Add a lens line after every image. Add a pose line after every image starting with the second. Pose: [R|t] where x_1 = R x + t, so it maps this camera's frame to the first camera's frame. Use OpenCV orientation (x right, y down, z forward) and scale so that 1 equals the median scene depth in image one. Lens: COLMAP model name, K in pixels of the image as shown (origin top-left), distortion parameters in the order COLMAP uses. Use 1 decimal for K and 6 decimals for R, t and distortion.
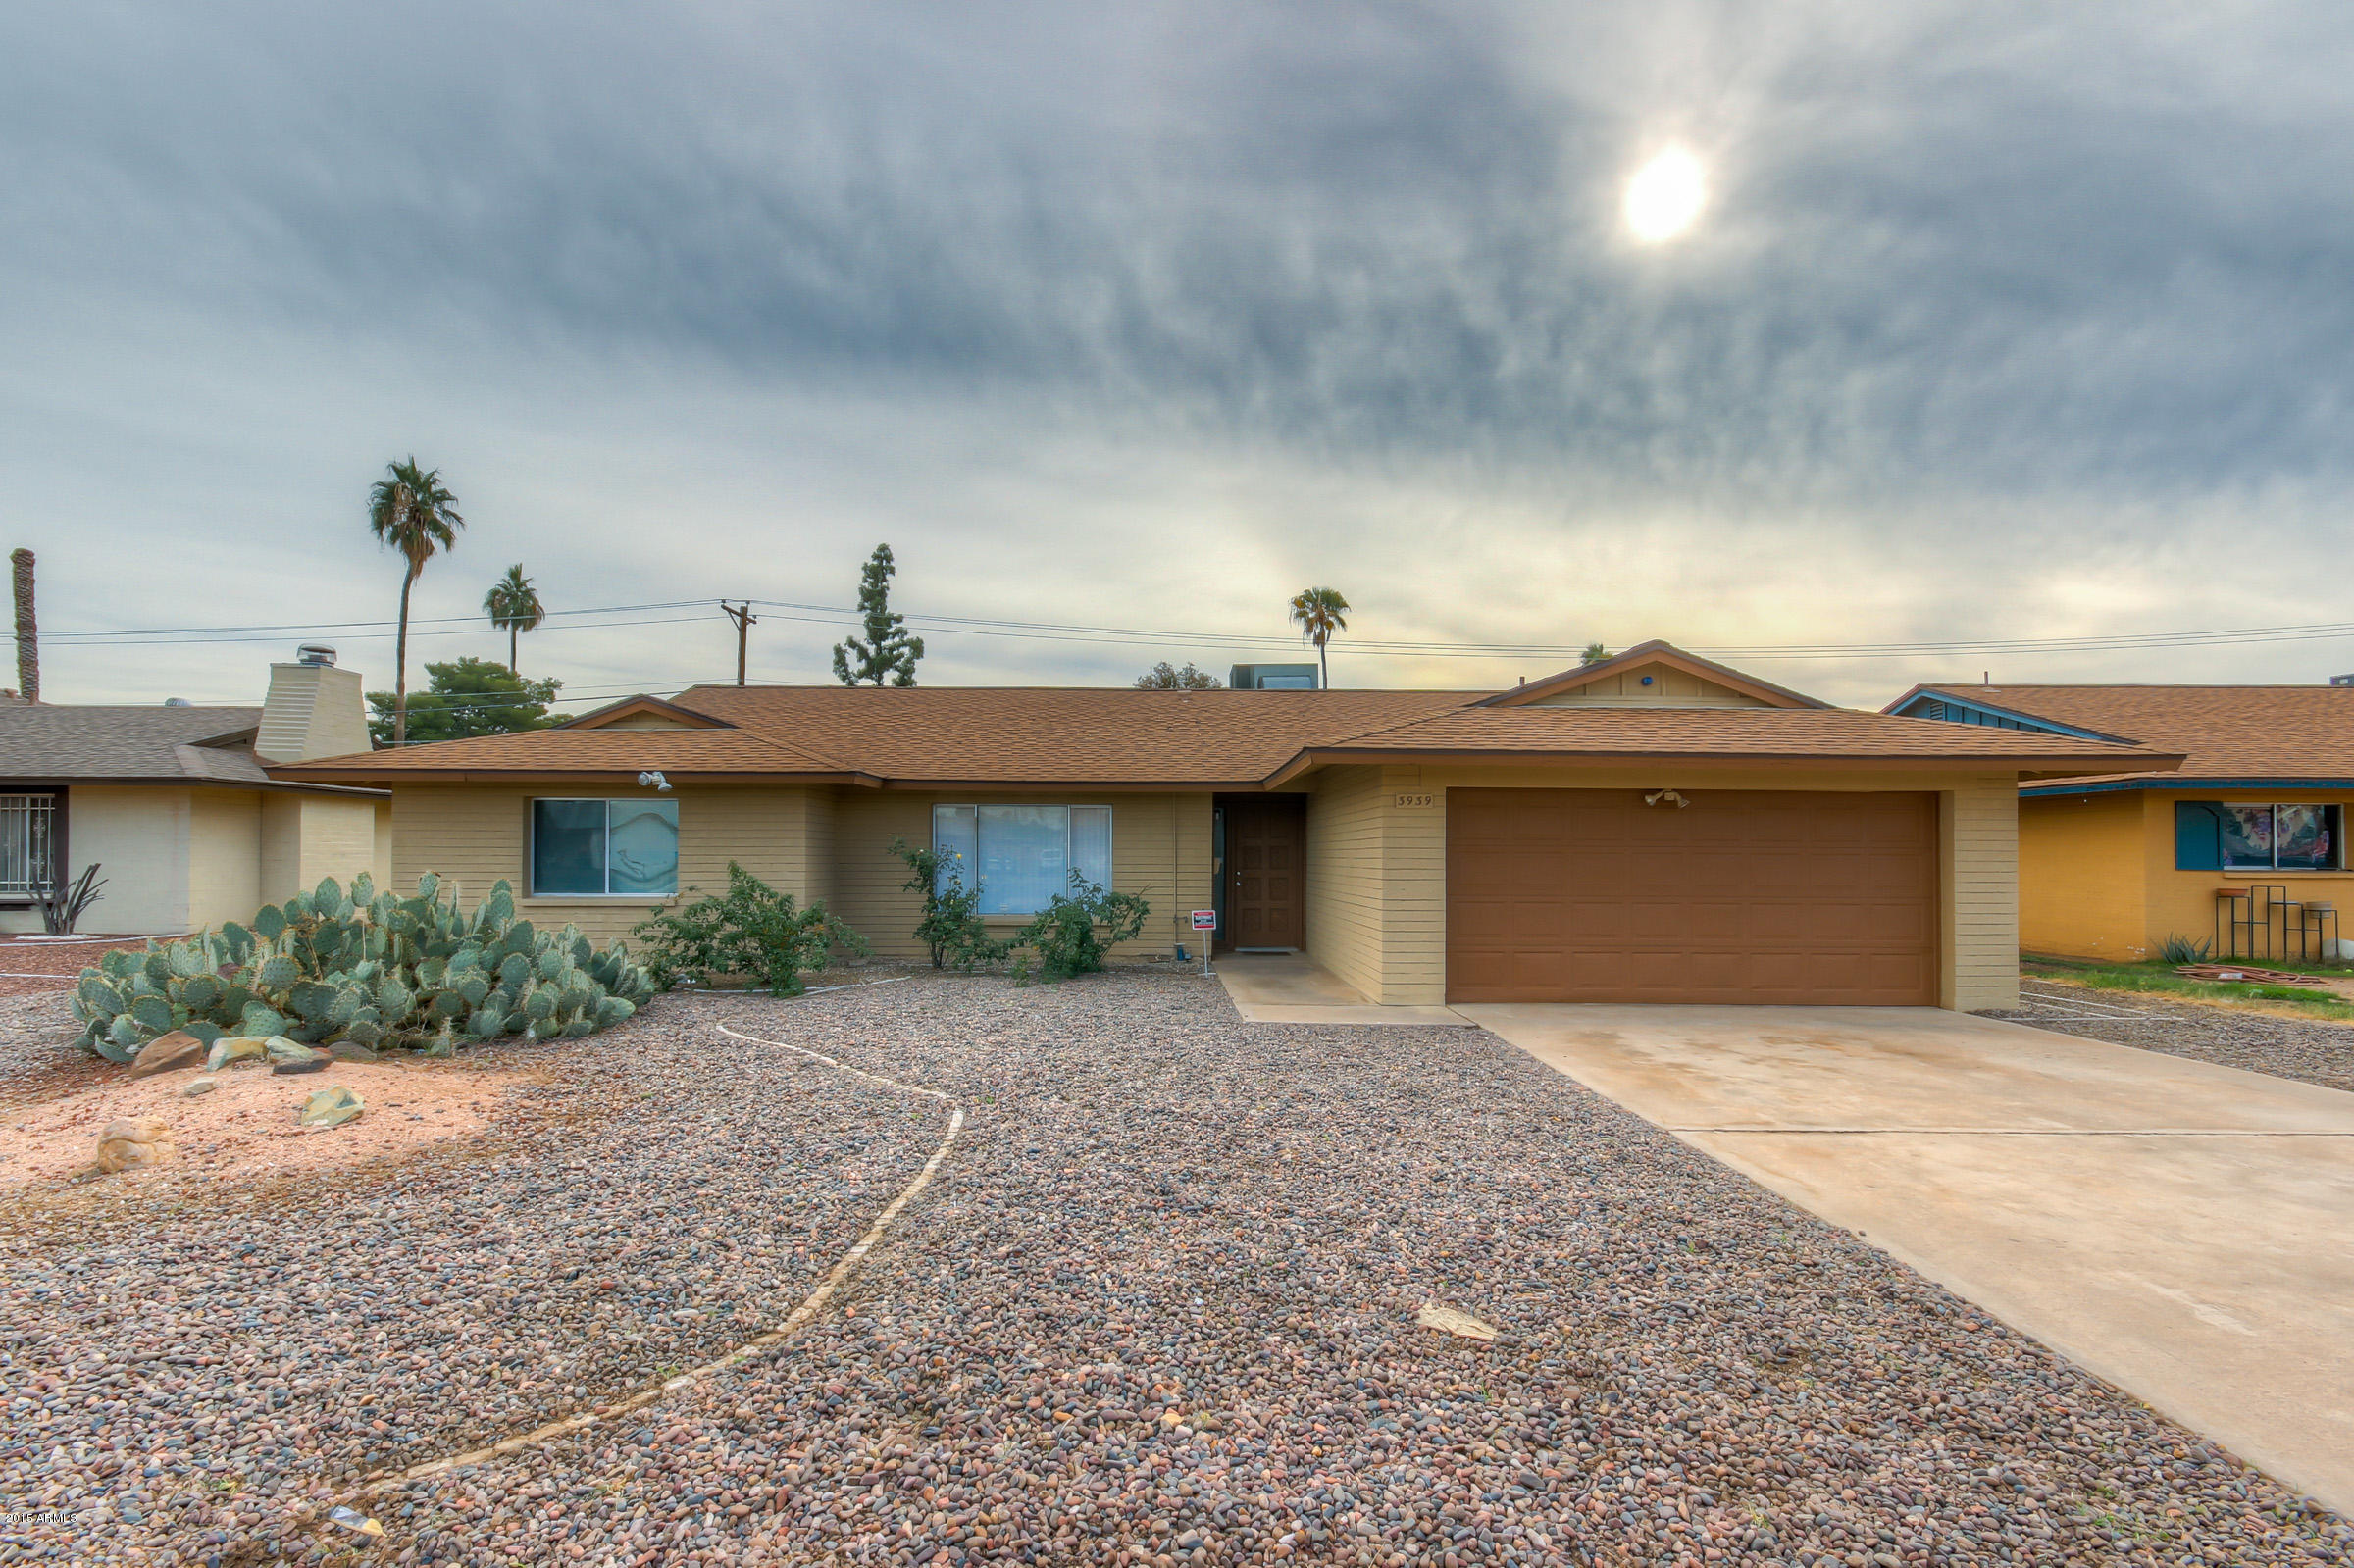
lens RADIAL K [[1074.0, 0, 1179.6], [0, 1074.0, 805.8], [0, 0, 1]] dist [0.032286, -0.017662]
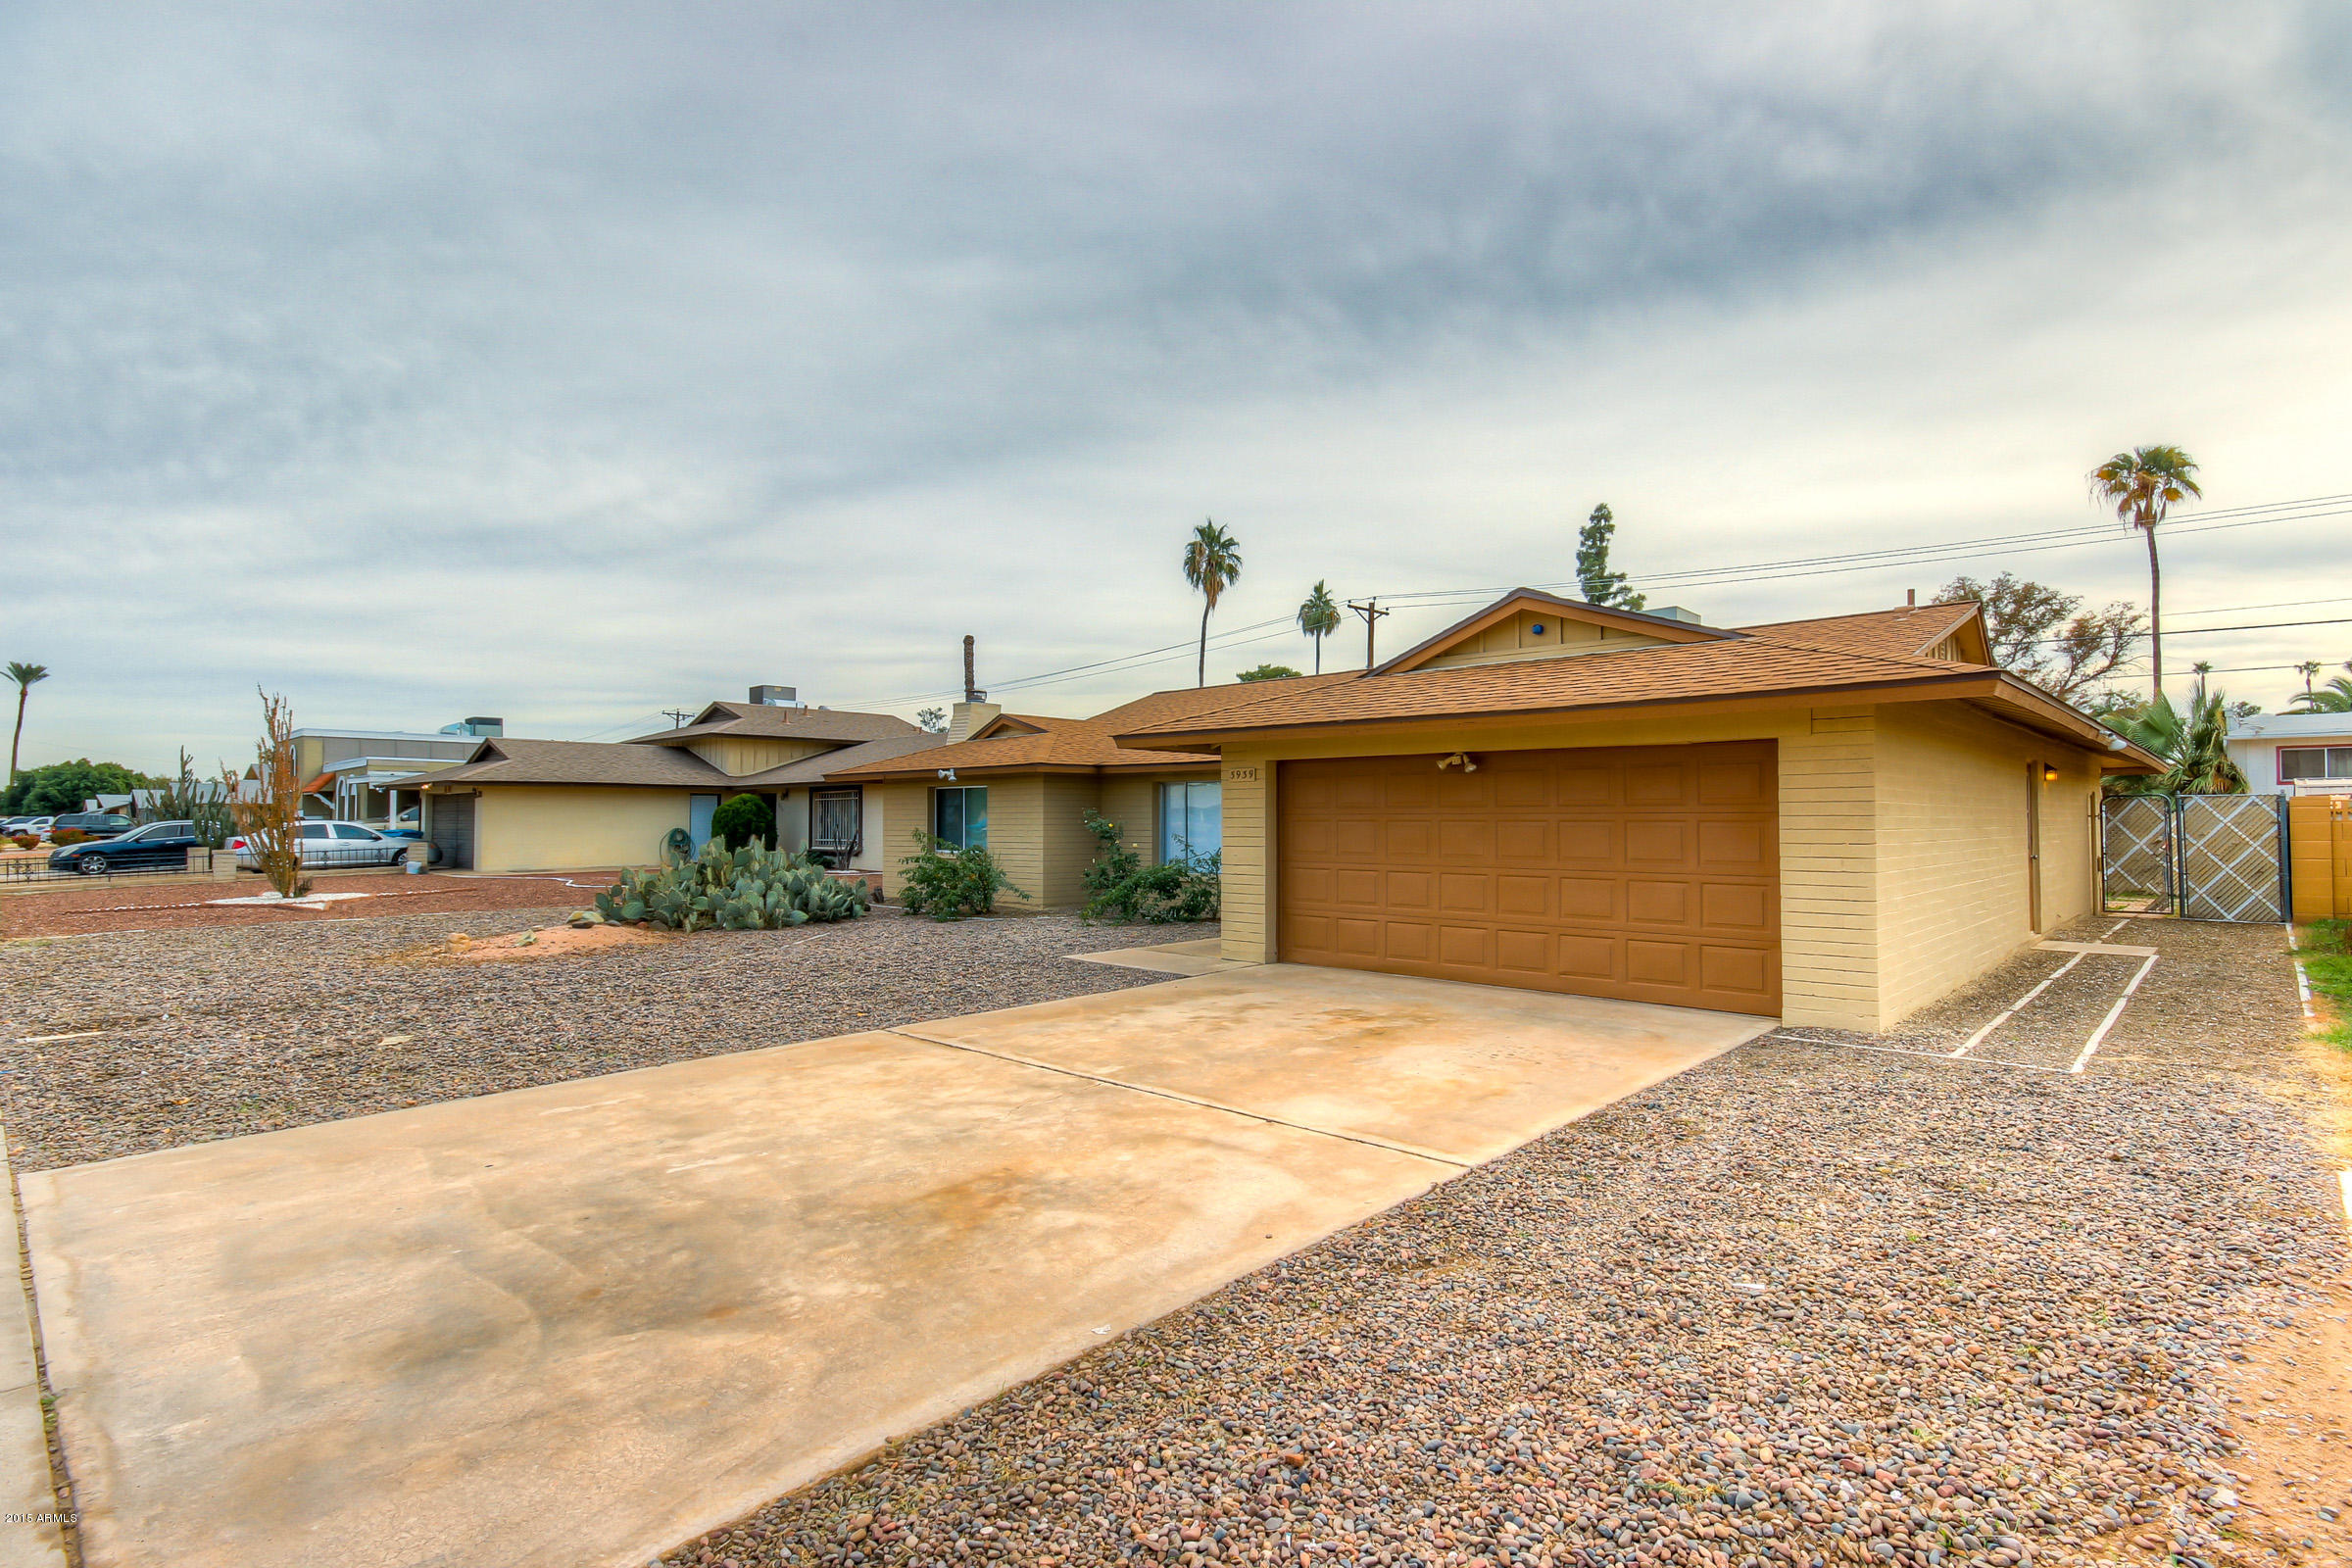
lens RADIAL K [[1087.3, 0, 1195.4], [0, 1087.3, 777.0], [0, 0, 1]] dist [-0.000216, -0.012711]
pose [[0.728707, -0.032705, -0.684044, 0.123135], [0.036962, 0.999281, -0.008401, 0.000685], [0.683827, -0.019162, 0.729393, 0.020356]]
